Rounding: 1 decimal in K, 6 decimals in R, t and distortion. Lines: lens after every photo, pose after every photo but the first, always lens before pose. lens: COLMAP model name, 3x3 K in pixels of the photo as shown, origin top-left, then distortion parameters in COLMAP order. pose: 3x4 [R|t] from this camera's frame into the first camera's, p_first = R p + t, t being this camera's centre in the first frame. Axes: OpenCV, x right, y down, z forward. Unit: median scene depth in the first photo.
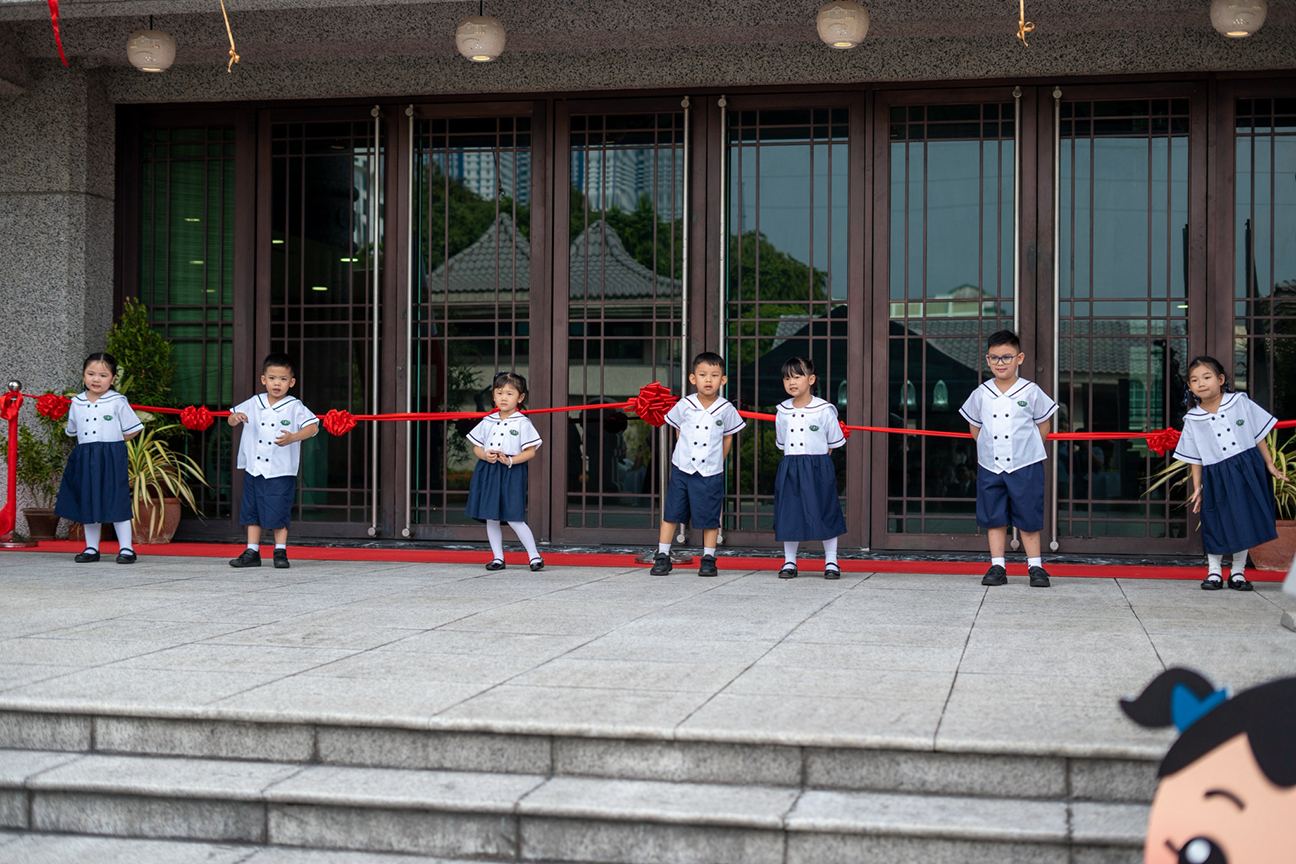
lens RADIAL K [[1865.9, 0, 645.7], [0, 1865.9, 425.1], [0, 0, 1]] dist [-0.034665, 0.045427]
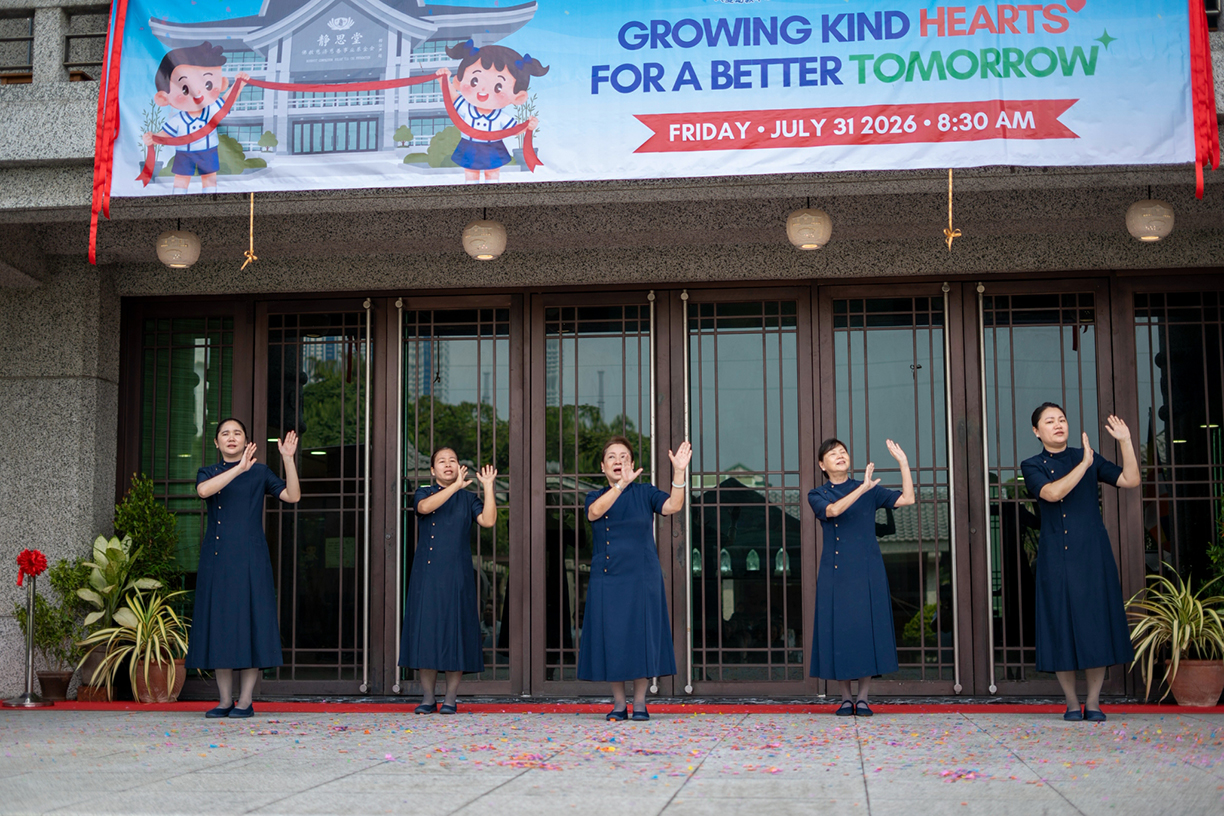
lens RADIAL K [[1762.2, 0, 609.9], [0, 1762.2, 401.5], [0, 0, 1]] dist [-0.034665, 0.045427]
pose [[0.996398, -0.004220, 0.084699, -0.093101], [0.013428, 0.994011, -0.108450, 0.004649], [-0.083734, 0.109196, 0.990487, -0.041183]]
